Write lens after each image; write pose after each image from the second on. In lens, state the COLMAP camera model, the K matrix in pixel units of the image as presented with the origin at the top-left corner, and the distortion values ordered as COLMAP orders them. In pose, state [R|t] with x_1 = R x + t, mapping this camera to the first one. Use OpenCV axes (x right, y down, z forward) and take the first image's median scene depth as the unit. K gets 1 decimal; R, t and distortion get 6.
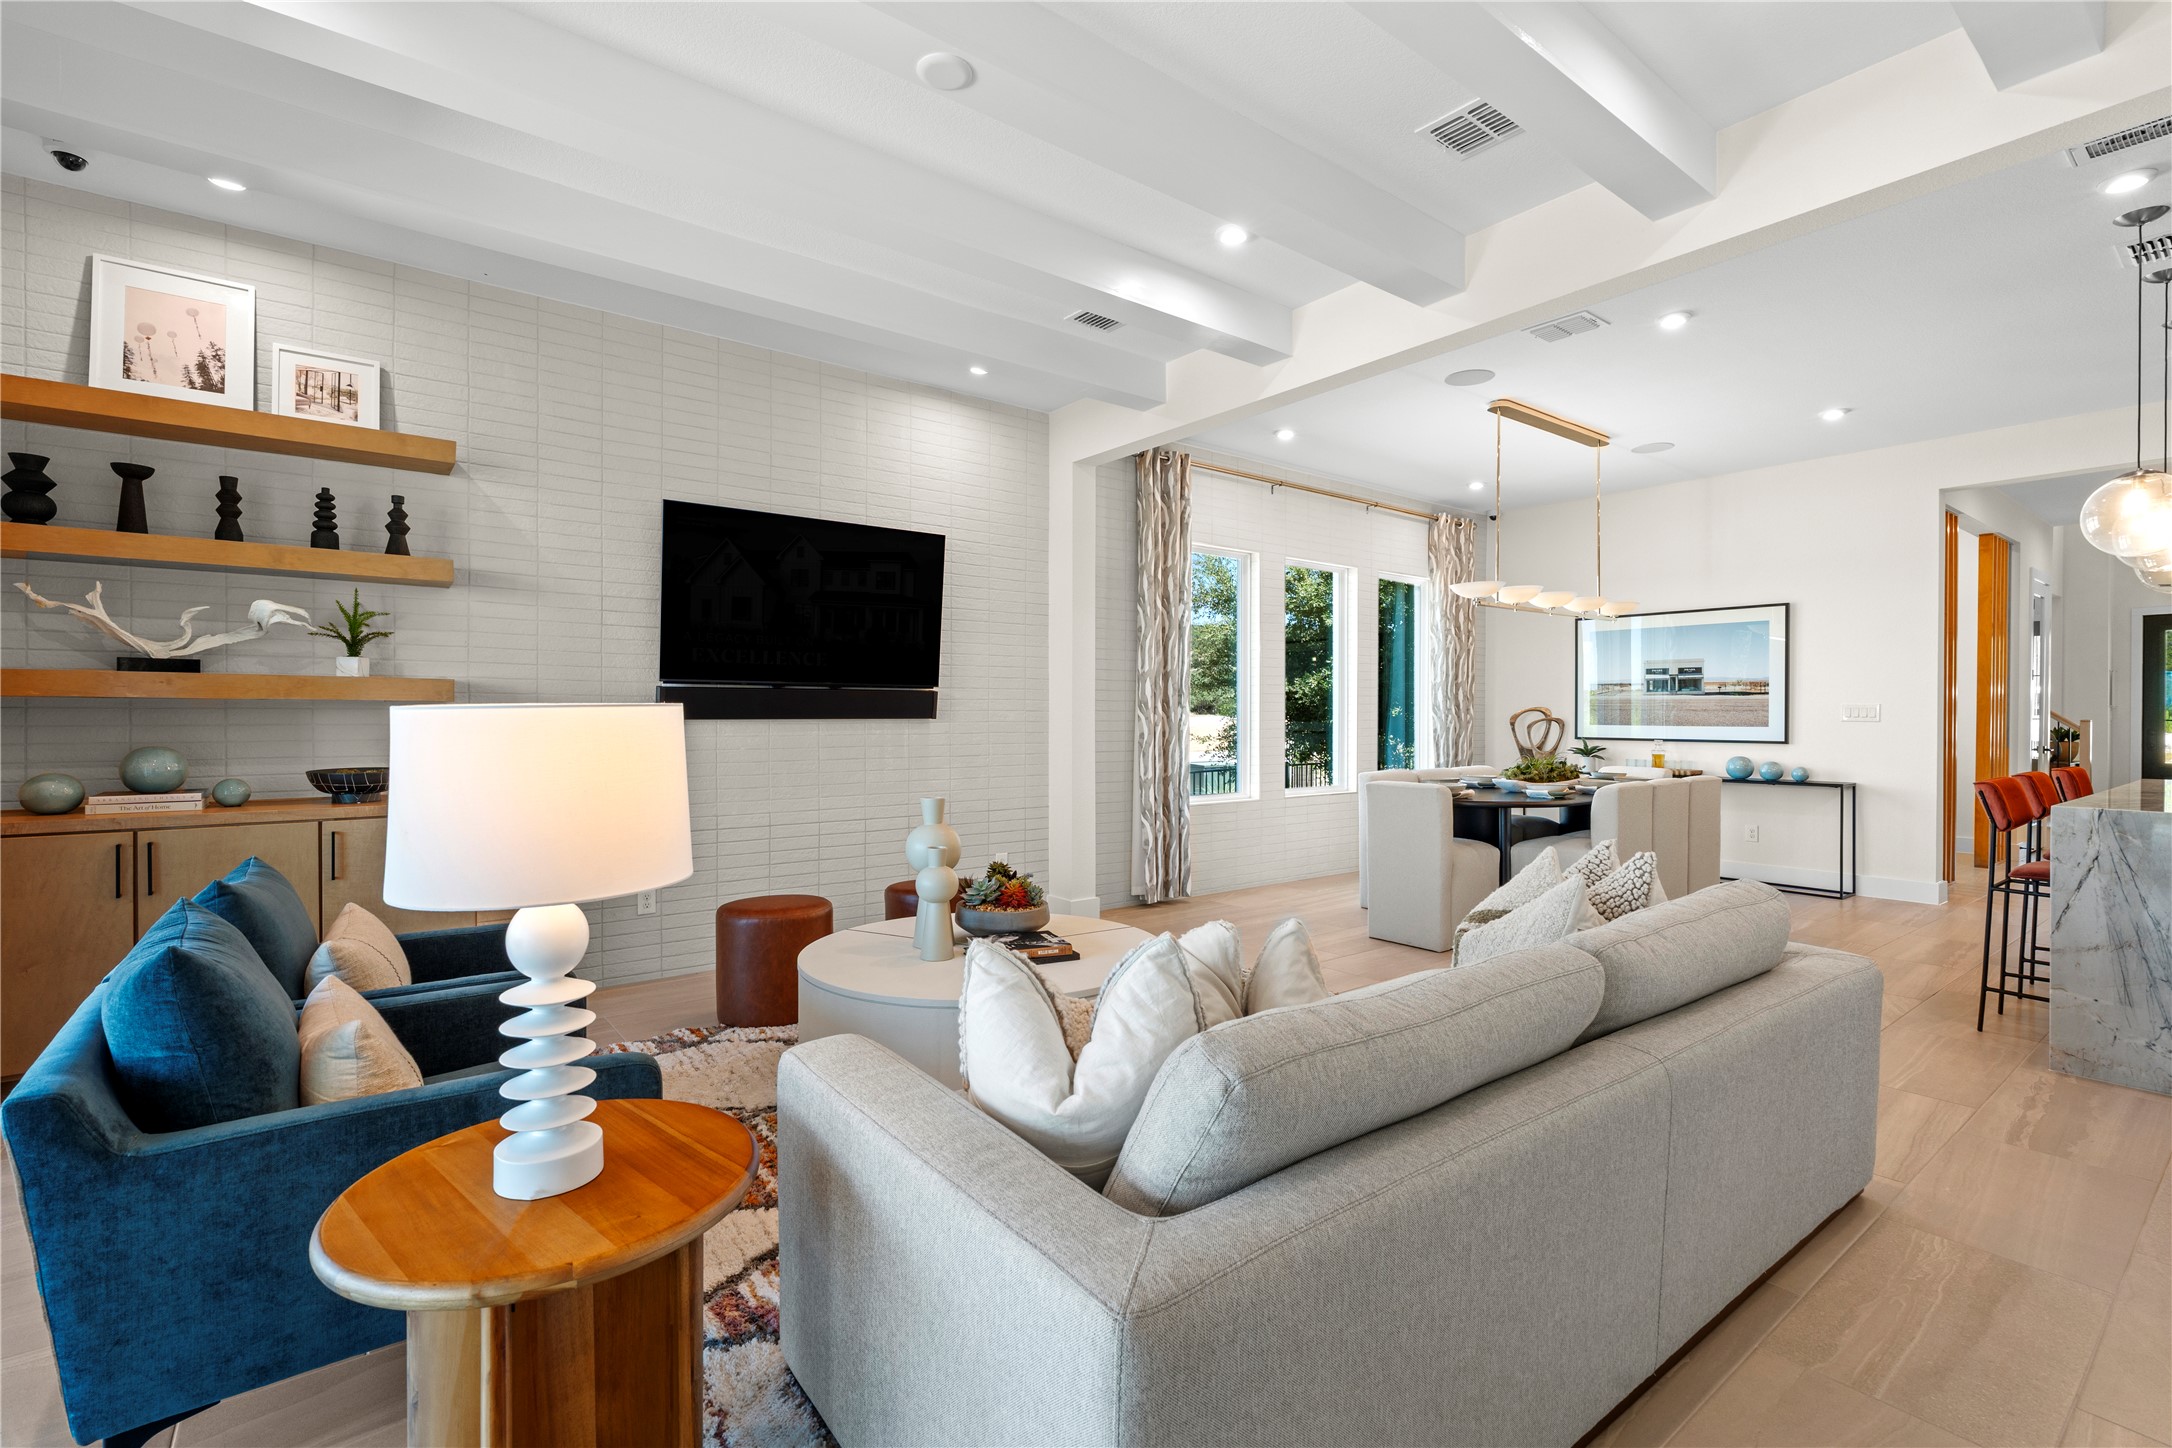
lens RADIAL K [[978.7, 0, 1086.9], [0, 978.7, 717.3], [0, 0, 1]] dist [0.002825, 0.000300]
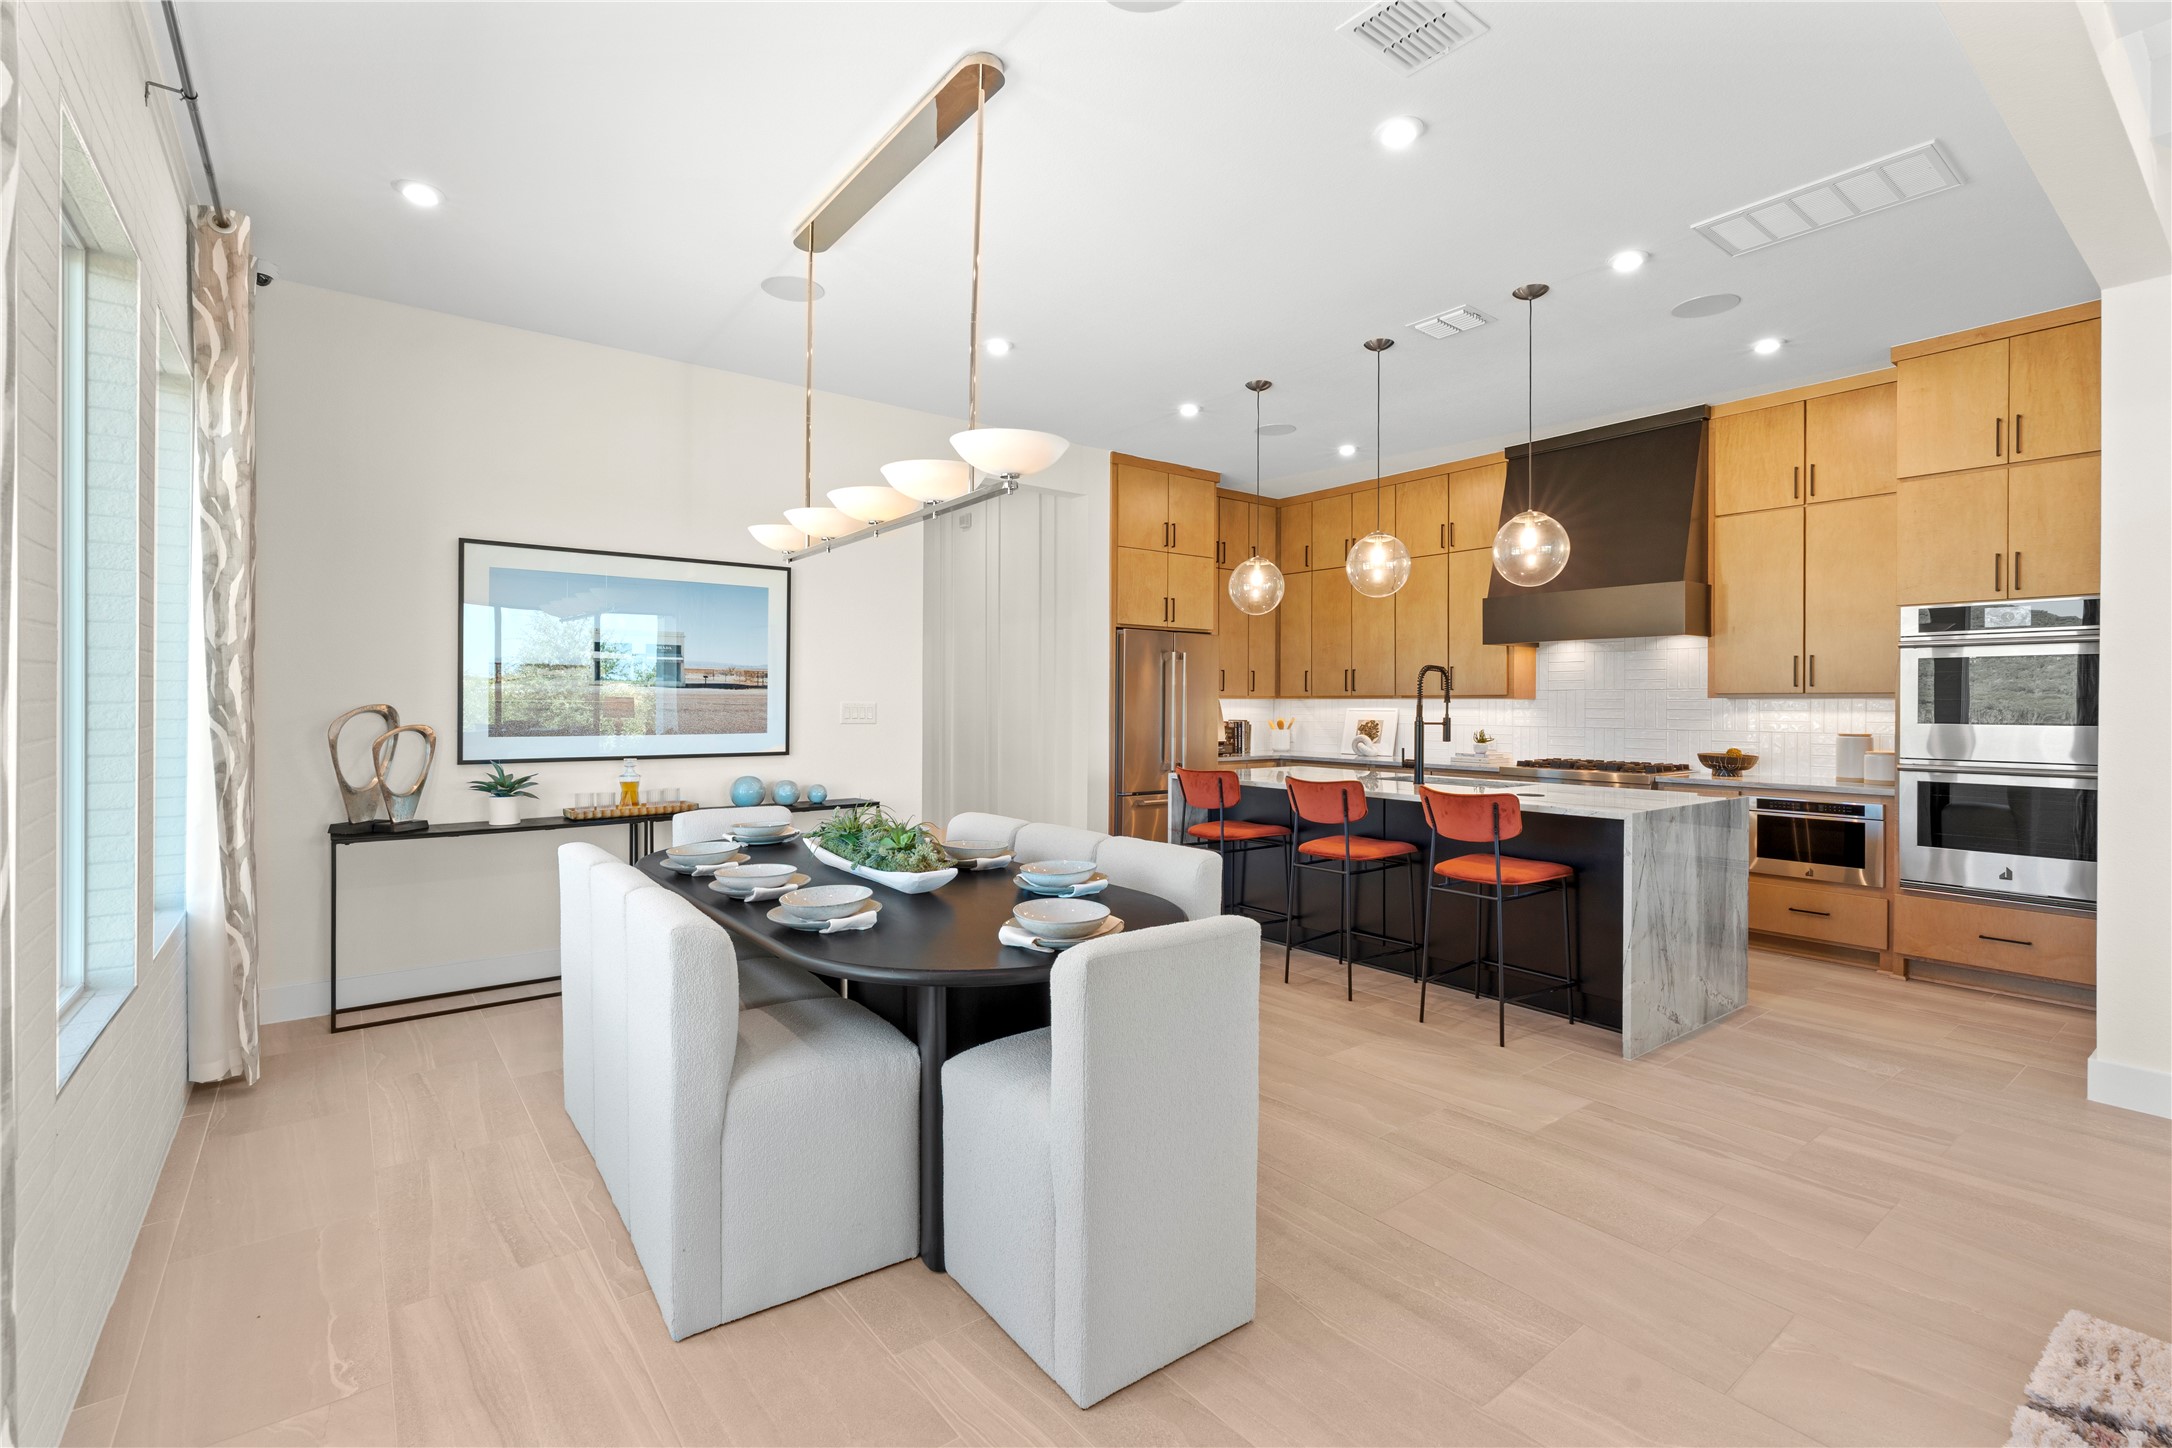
lens RADIAL K [[978.7, 0, 1082.4], [0, 978.7, 710.7], [0, 0, 1]] dist [0.002825, 0.000300]
pose [[0.002702, -0.007614, 0.999967, -0.035450], [0.001497, 0.999970, 0.007610, -0.012115], [-0.999995, 0.001476, 0.002713, 0.758151]]
